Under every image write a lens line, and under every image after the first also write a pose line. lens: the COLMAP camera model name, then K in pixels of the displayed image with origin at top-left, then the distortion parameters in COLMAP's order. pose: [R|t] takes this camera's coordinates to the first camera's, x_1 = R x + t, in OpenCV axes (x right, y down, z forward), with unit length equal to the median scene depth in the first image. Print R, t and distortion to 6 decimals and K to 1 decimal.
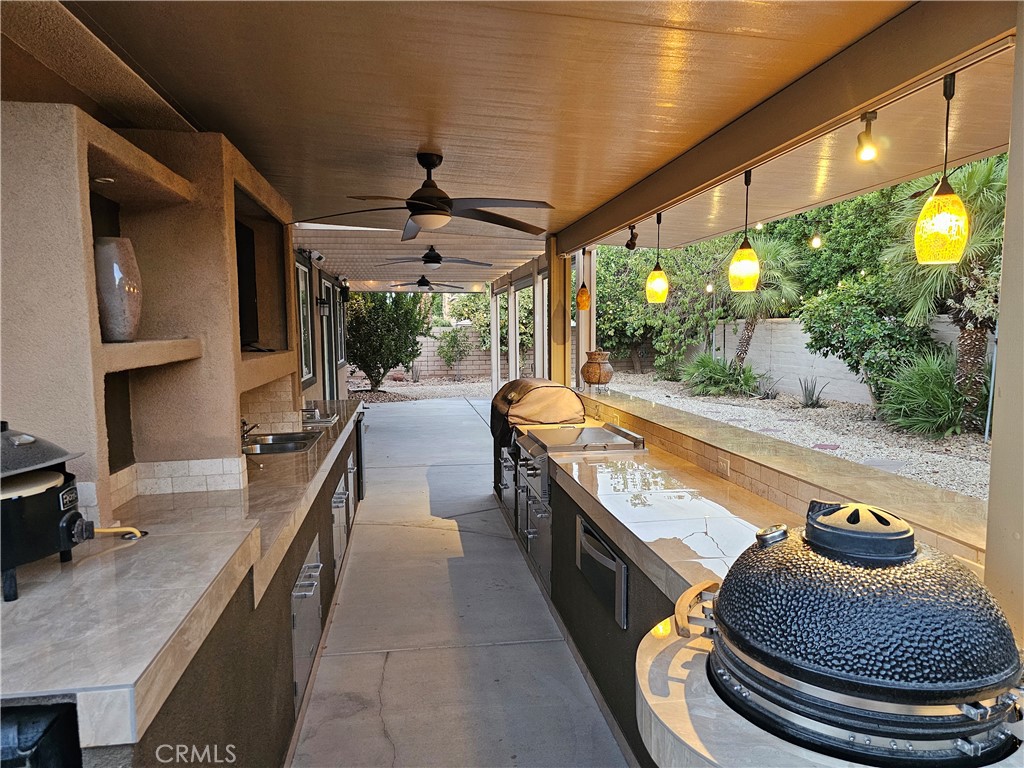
lens RADIAL K [[685.5, 0, 510.7], [0, 685.5, 388.7], [0, 0, 1]] dist [0.053173, -0.049637]
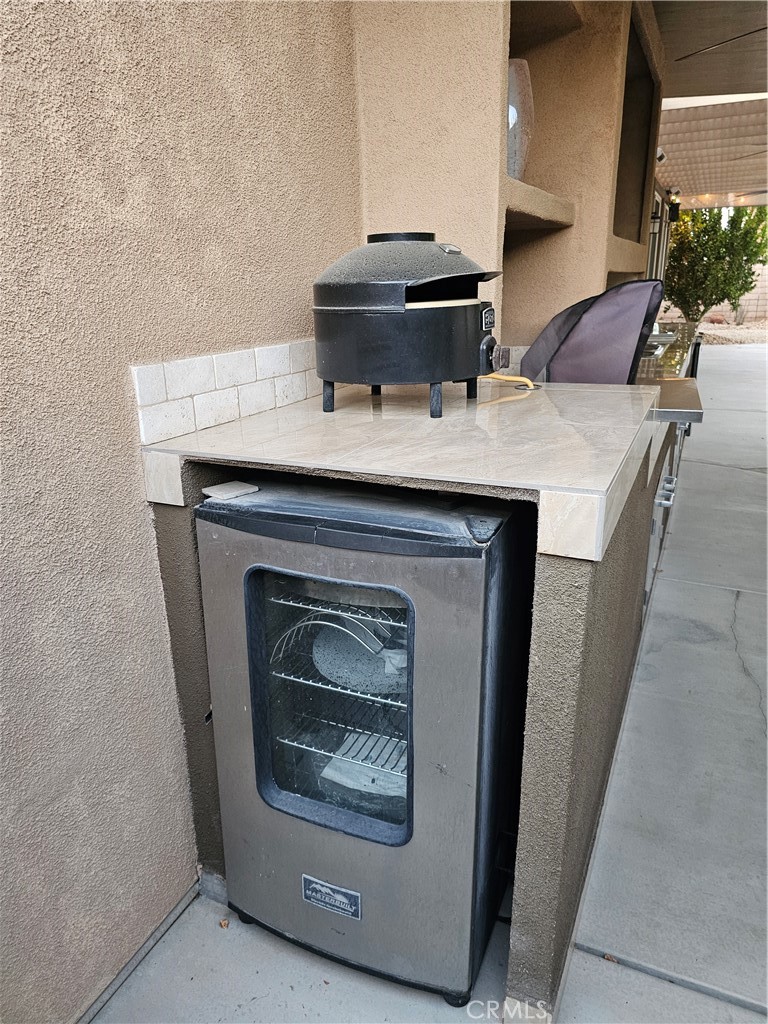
lens RADIAL K [[685.5, 0, 383.8], [0, 685.5, 496.8], [0, 0, 1]] dist [0.053173, -0.049637]
pose [[0.839989, 0.146329, -0.522500, -0.135365], [-0.031903, 0.974603, 0.221655, 0.104705], [0.541665, -0.169518, 0.823324, 0.076411]]
